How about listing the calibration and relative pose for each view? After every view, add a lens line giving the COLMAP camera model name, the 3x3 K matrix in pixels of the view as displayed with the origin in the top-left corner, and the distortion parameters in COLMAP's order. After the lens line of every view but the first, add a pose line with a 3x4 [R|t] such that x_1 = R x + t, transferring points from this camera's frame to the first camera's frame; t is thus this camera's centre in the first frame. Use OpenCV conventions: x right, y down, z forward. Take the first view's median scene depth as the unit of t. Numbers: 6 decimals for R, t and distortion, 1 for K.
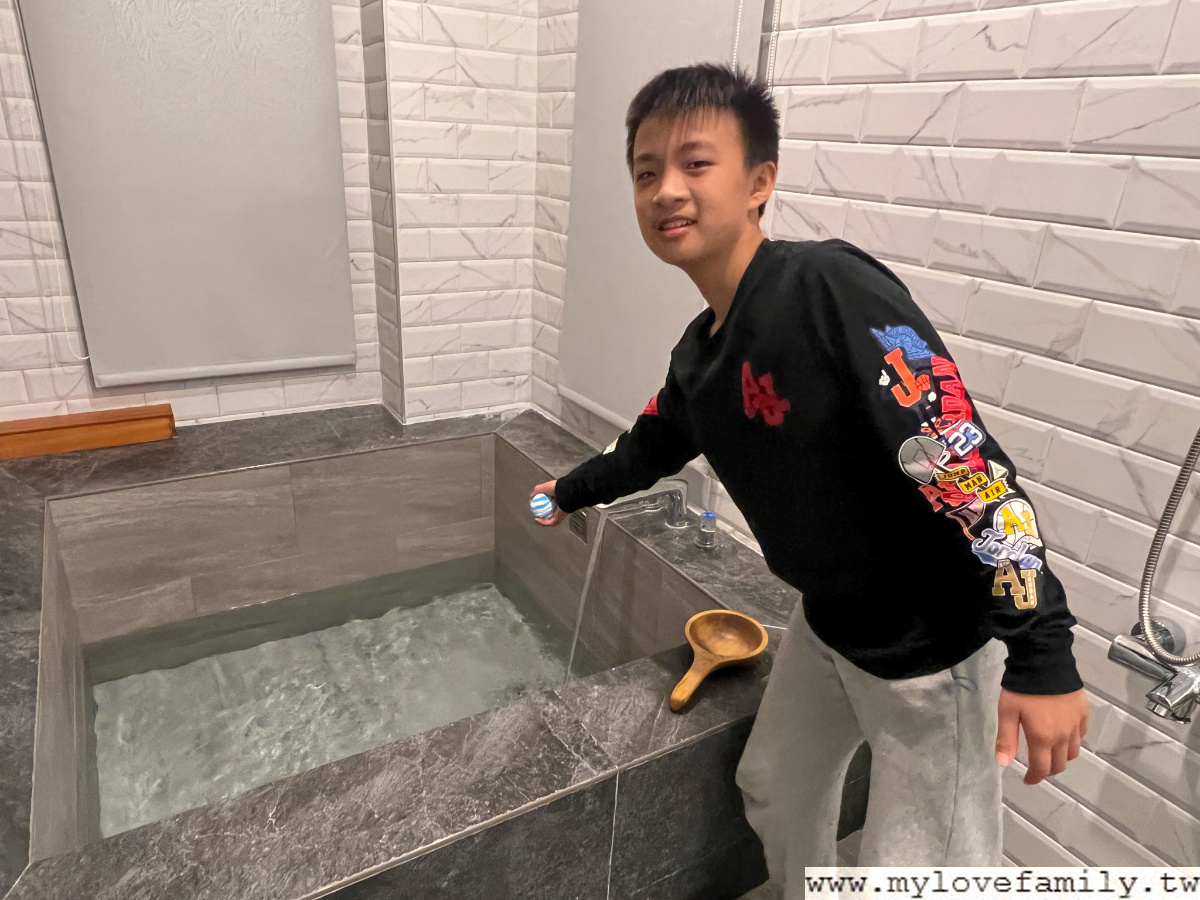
lens RADIAL K [[781.3, 0, 597.2], [0, 781.3, 448.6], [0, 0, 1]] dist [0.005698, 0.001186]
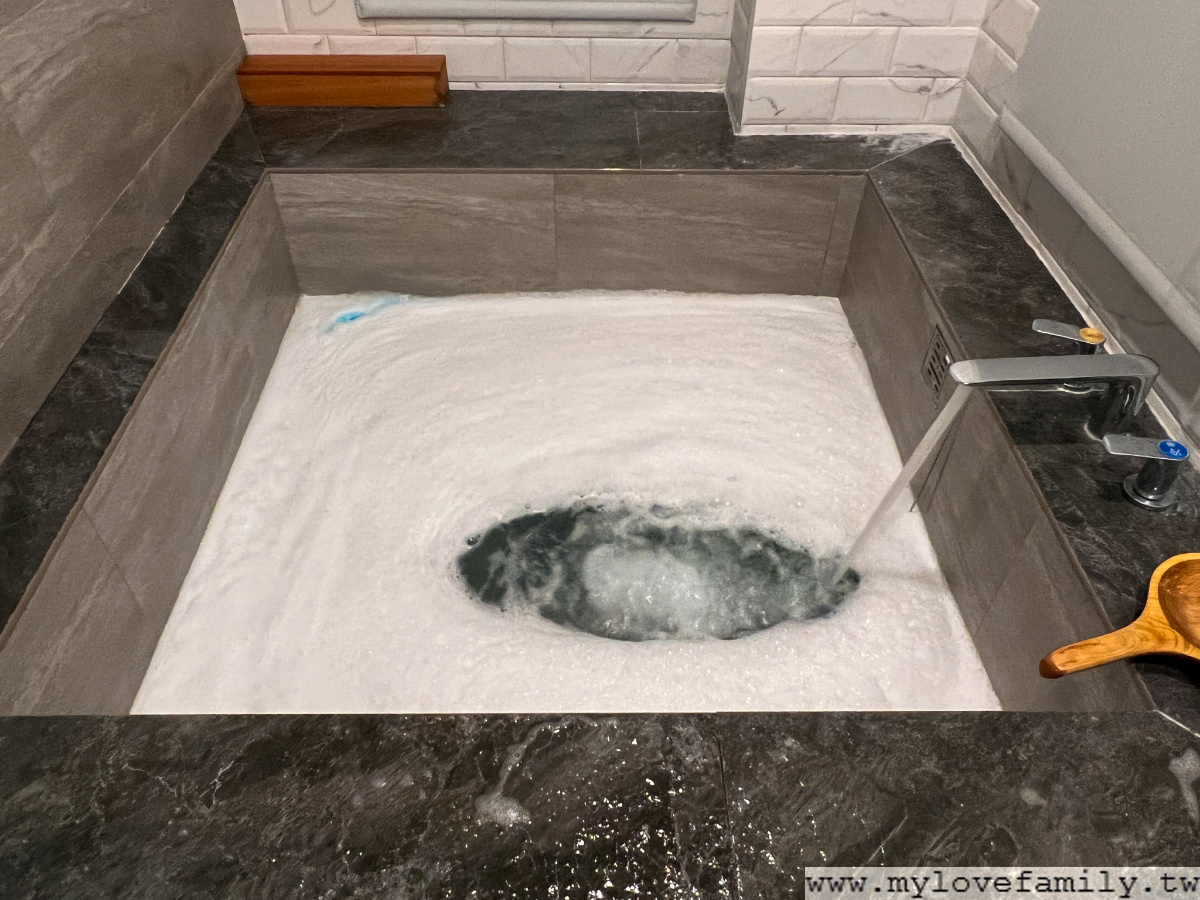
lens RADIAL K [[849.8, 0, 604.5], [0, 849.8, 461.5], [0, 0, 1]] dist [-0.001261, -0.000436]
pose [[0.859749, 0.324776, -0.394146, 0.032645], [-0.155094, 0.901338, 0.404396, -0.055830], [0.486597, -0.286550, 0.825295, 0.270399]]
